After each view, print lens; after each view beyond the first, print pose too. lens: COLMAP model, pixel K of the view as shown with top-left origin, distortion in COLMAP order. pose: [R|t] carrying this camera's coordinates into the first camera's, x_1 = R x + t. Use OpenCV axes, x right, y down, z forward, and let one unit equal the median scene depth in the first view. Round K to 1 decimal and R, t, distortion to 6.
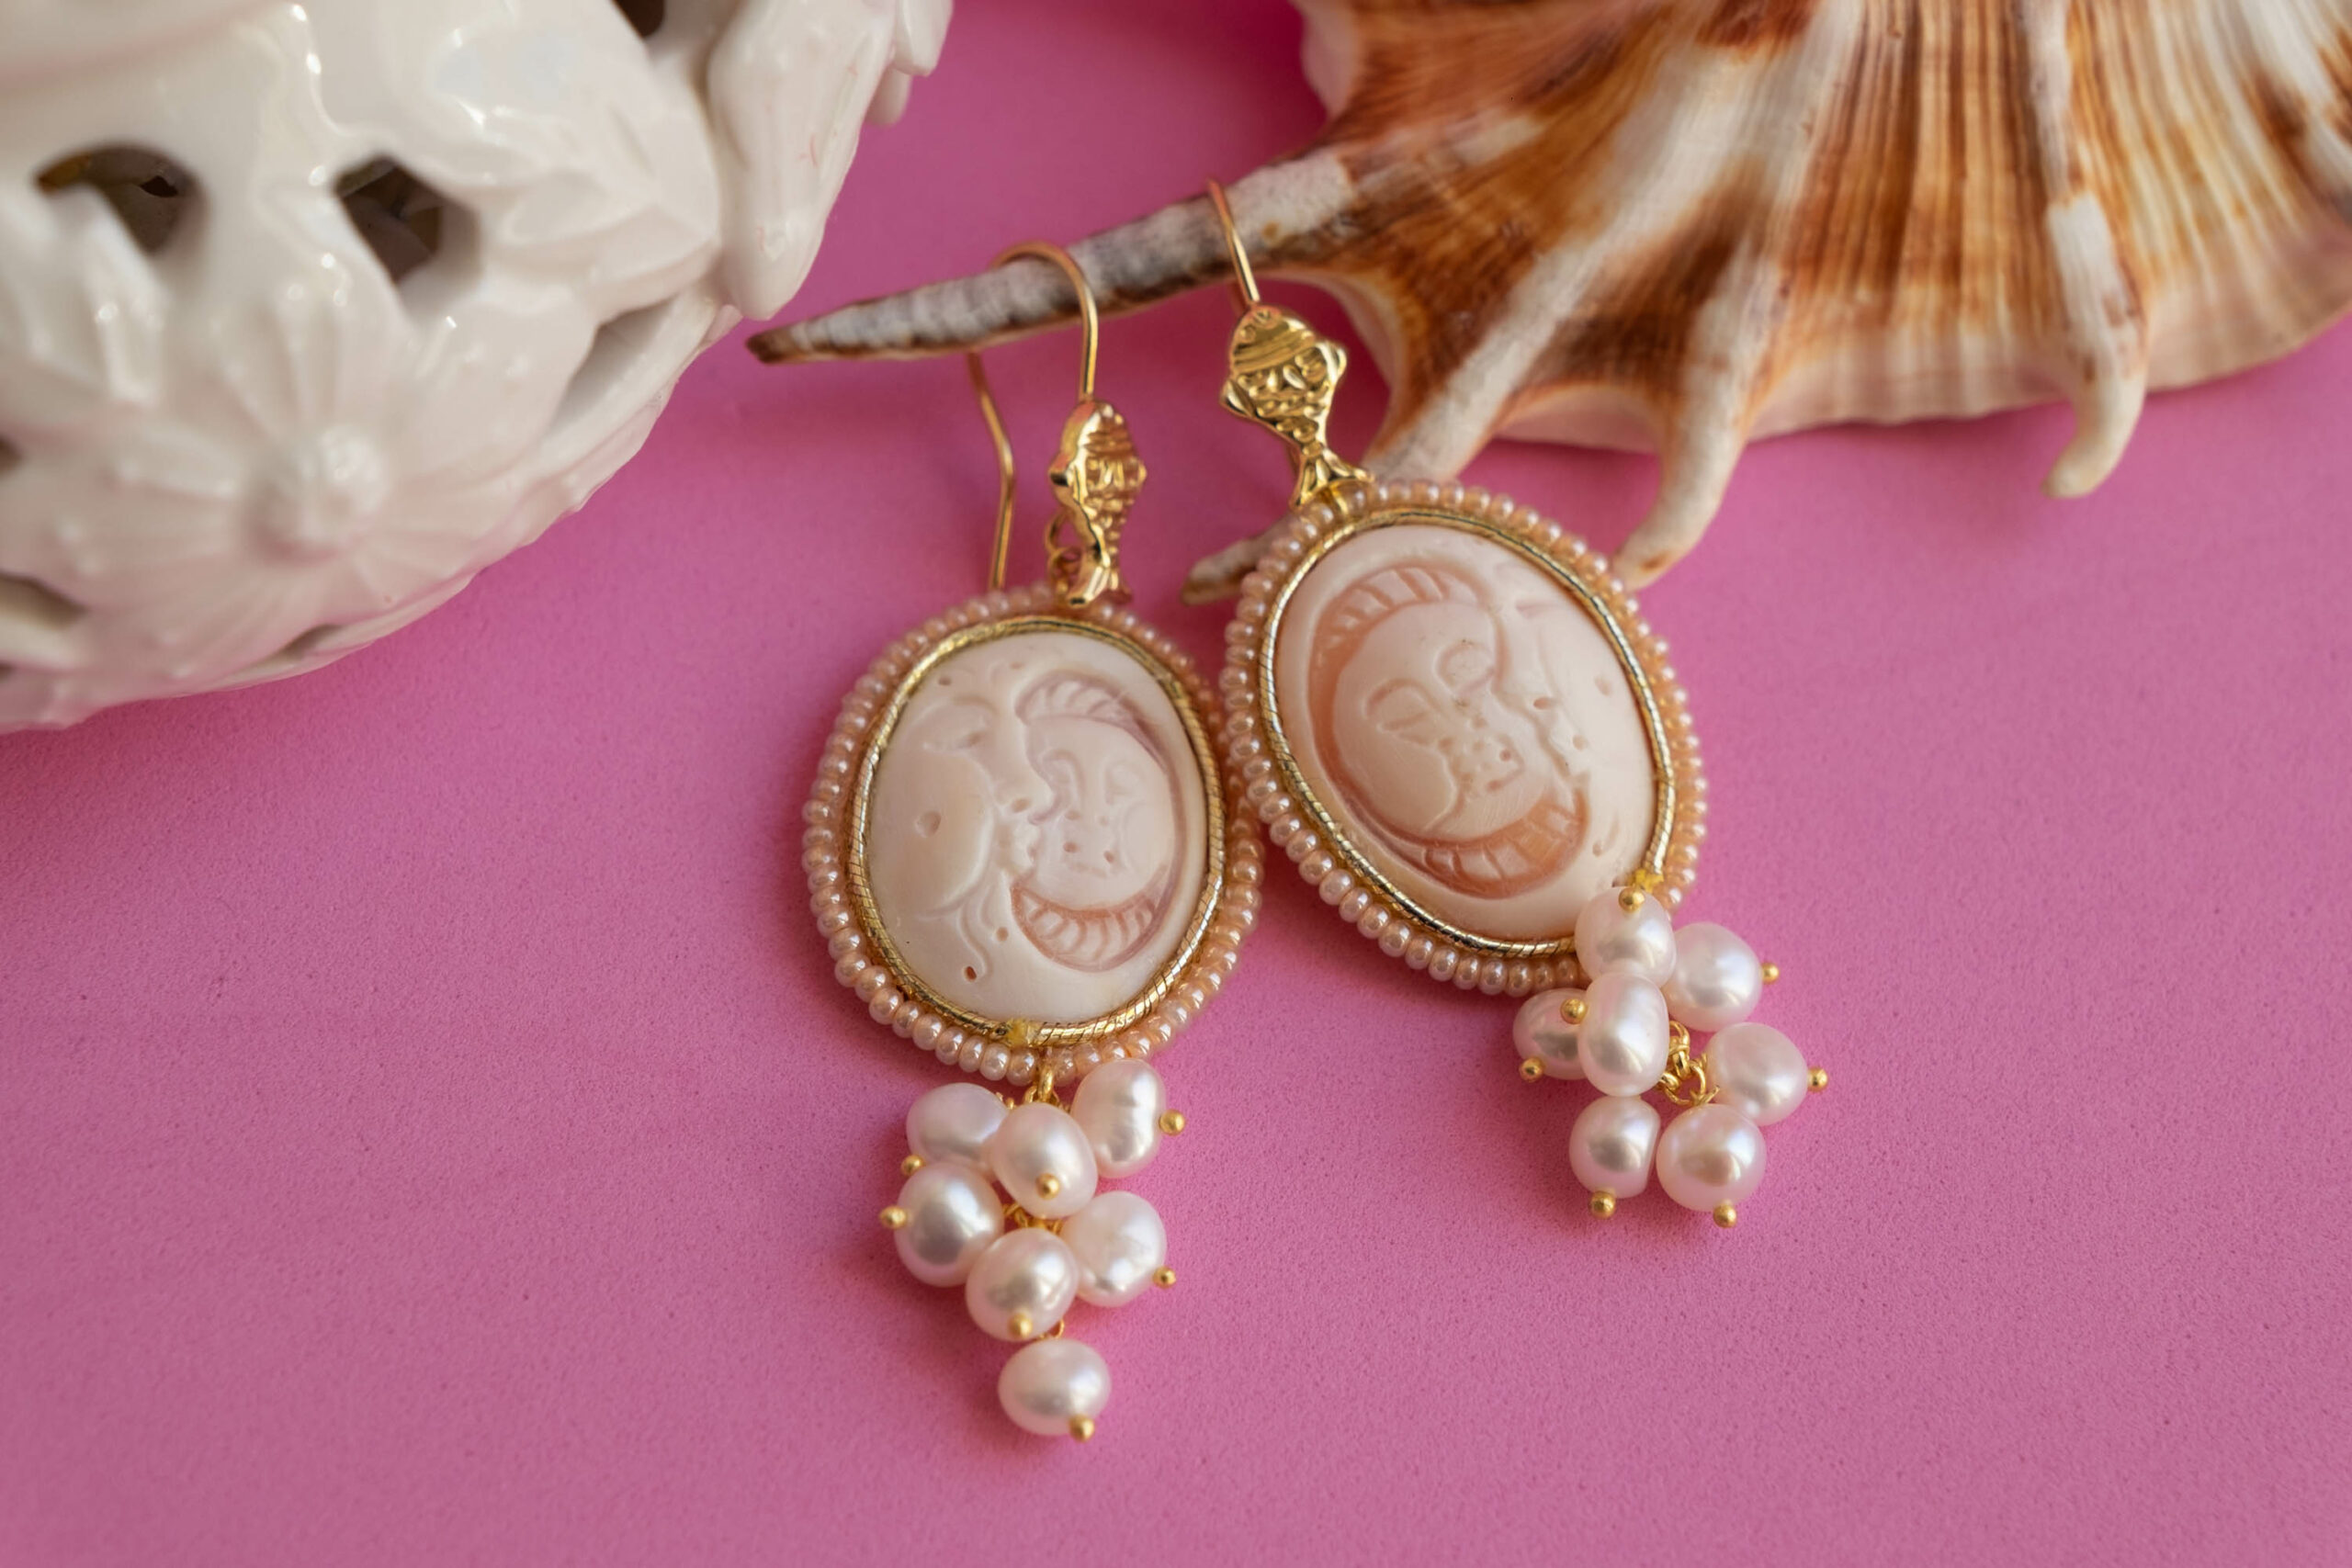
lens RADIAL K [[8324.7, 0, 1174.3], [0, 8324.7, 781.6], [0, 0, 1]] dist [-0.077880, -4.178854]
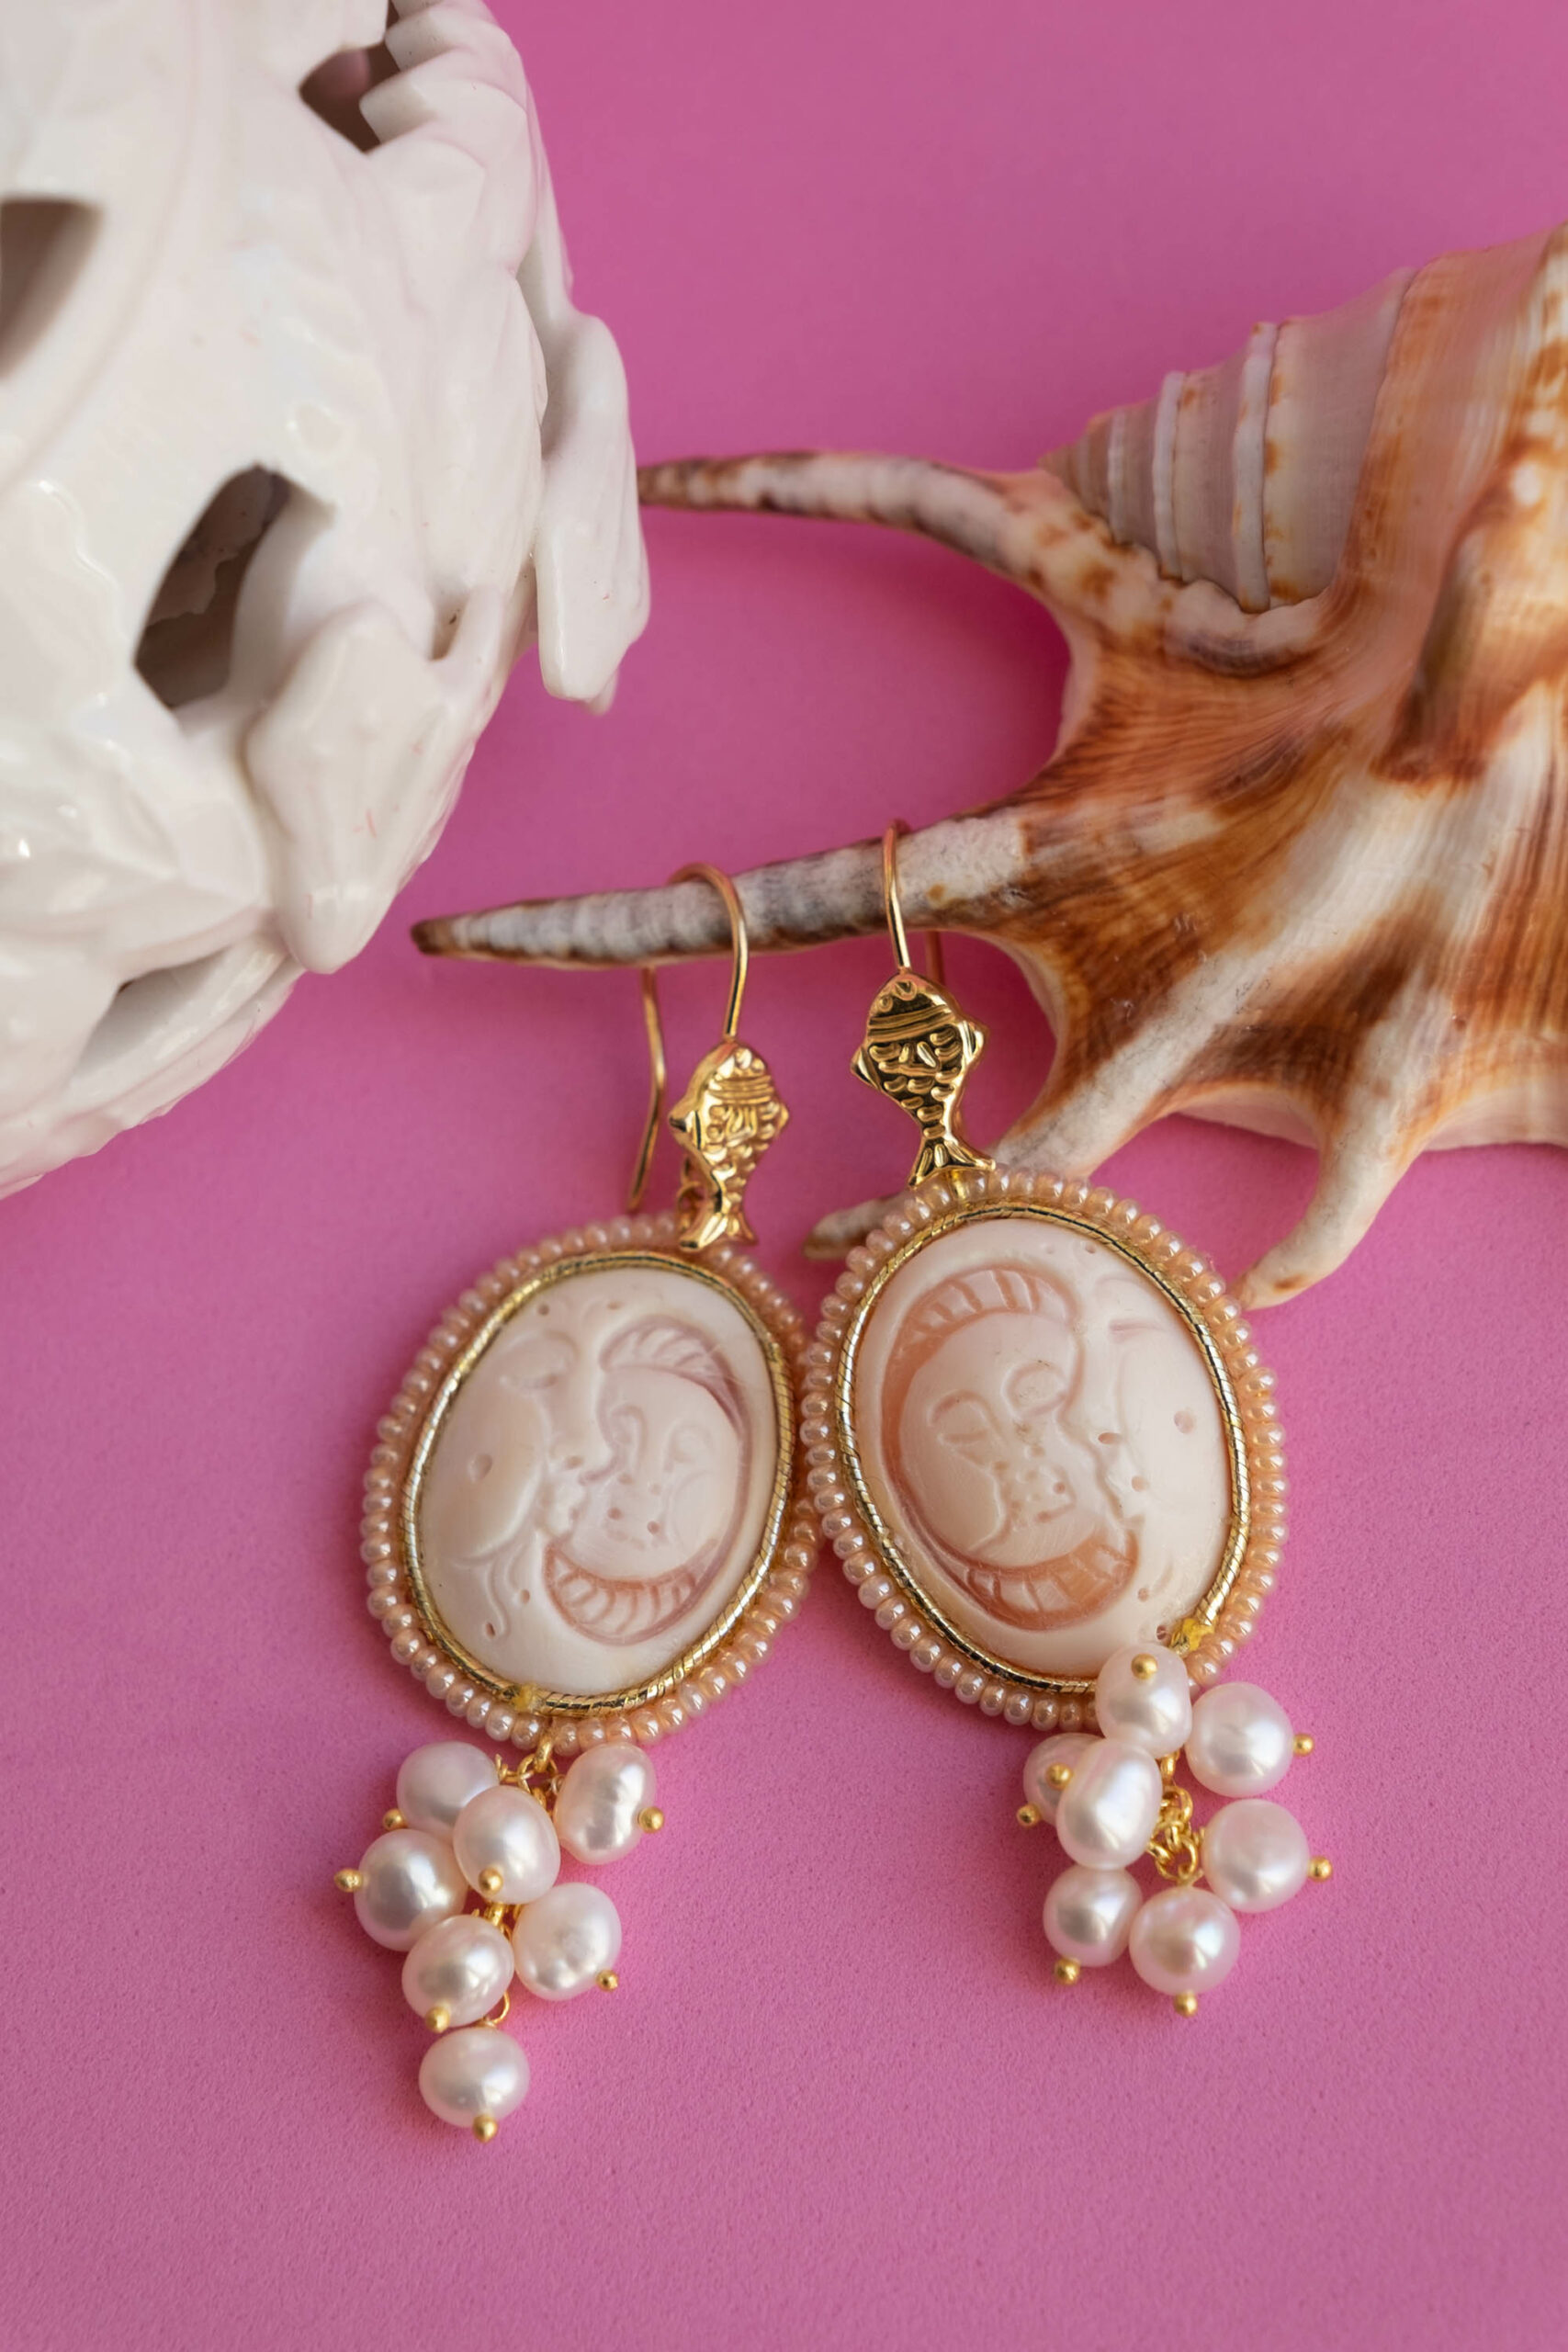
lens RADIAL K [[8324.7, 0, 784.0], [0, 8324.7, 1176.0], [0, 0, 1]] dist [-0.077880, -4.178854]
pose [[0.960647, 0.148761, -0.234578, 0.228426], [-0.113013, 0.980764, 0.159154, -0.187446], [0.253741, -0.126381, 0.958980, 0.062759]]
